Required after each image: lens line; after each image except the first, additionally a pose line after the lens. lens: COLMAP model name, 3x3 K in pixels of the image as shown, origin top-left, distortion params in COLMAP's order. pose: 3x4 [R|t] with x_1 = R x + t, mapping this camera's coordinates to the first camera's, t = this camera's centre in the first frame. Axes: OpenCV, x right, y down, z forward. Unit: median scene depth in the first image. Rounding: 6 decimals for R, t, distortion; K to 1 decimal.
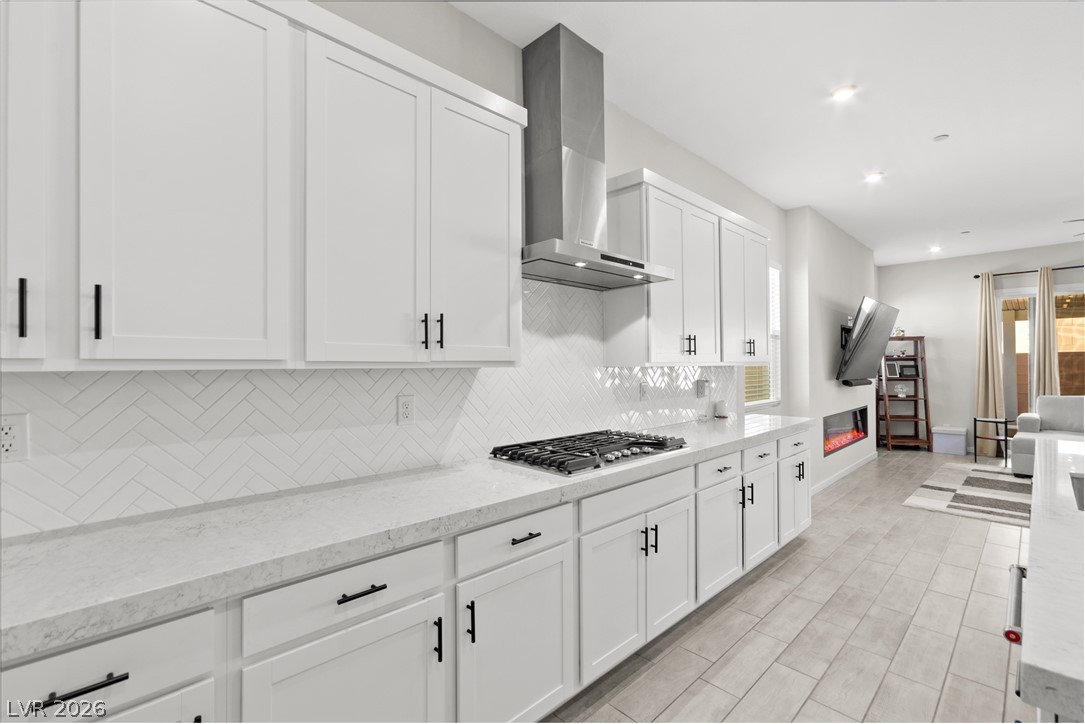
lens RADIAL K [[482.4, 0, 542.7], [0, 482.4, 363.8], [0, 0, 1]] dist [-0.016483, 0.012451]
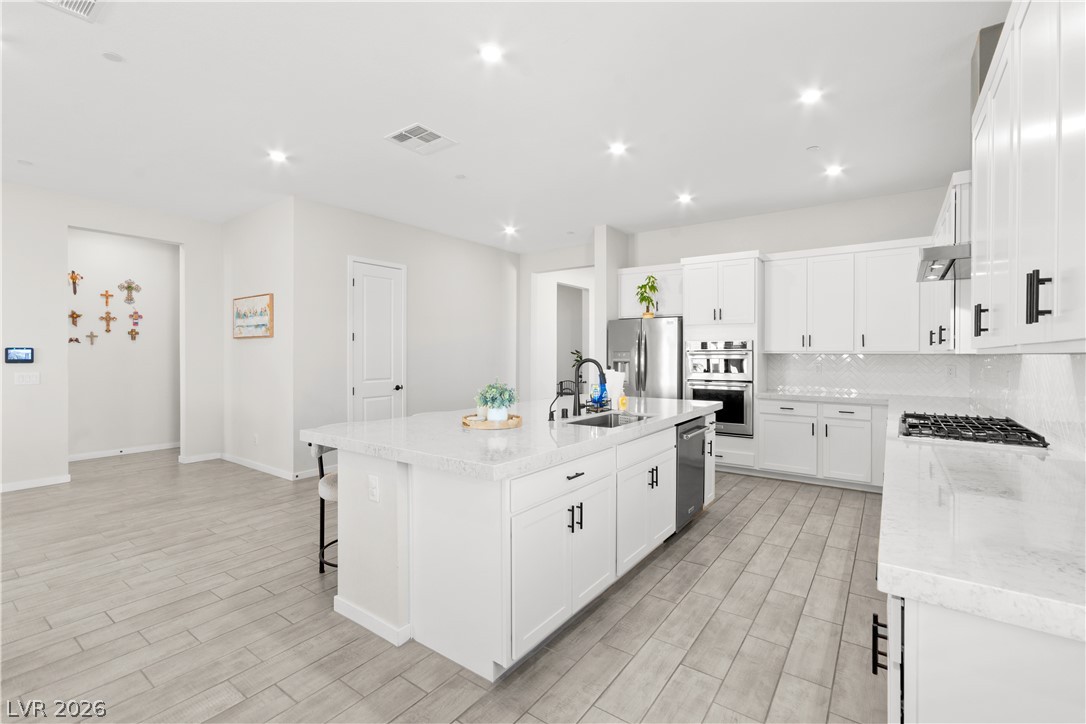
lens RADIAL K [[482.9, 0, 541.5], [0, 482.9, 356.2], [0, 0, 1]] dist [-0.016483, 0.012451]
pose [[-0.985464, 0.008782, -0.169656, 0.793977], [0.008836, 0.999961, 0.000436, 0.001590], [0.169654, -0.001069, -0.985503, 1.230568]]
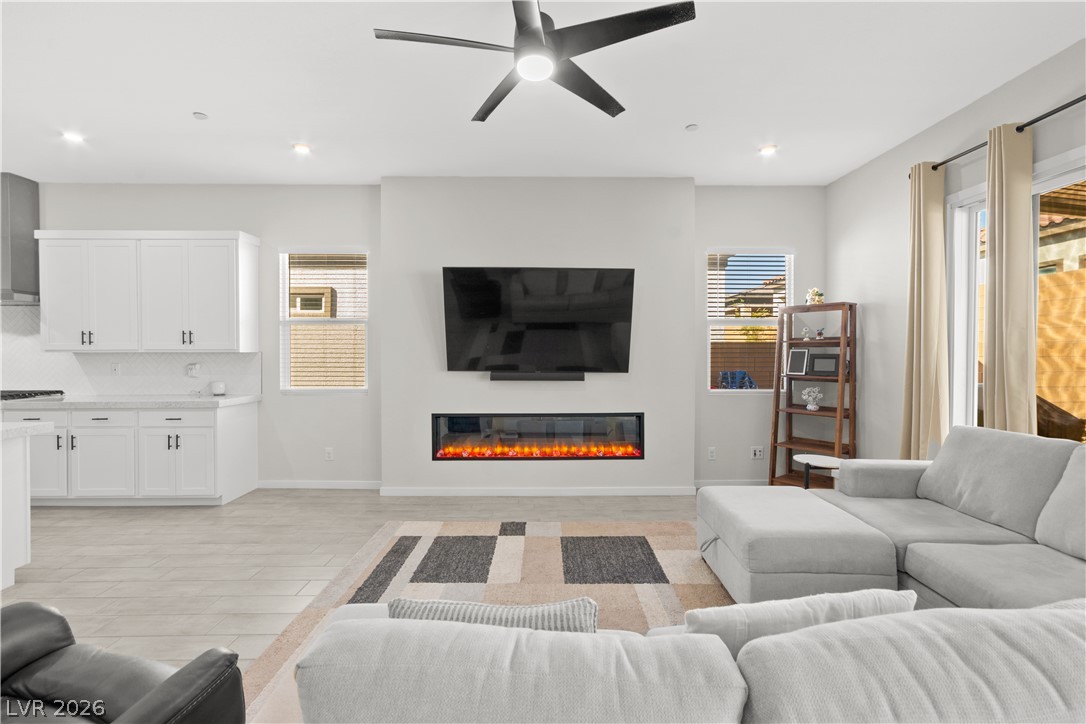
lens RADIAL K [[482.9, 0, 541.5], [0, 482.9, 354.9], [0, 0, 1]] dist [-0.016483, 0.012451]
pose [[0.716054, 0.013861, -0.697907, 1.878425], [-0.001354, 0.999829, 0.018469, -0.013201], [0.698043, -0.012280, 0.715950, 0.734478]]
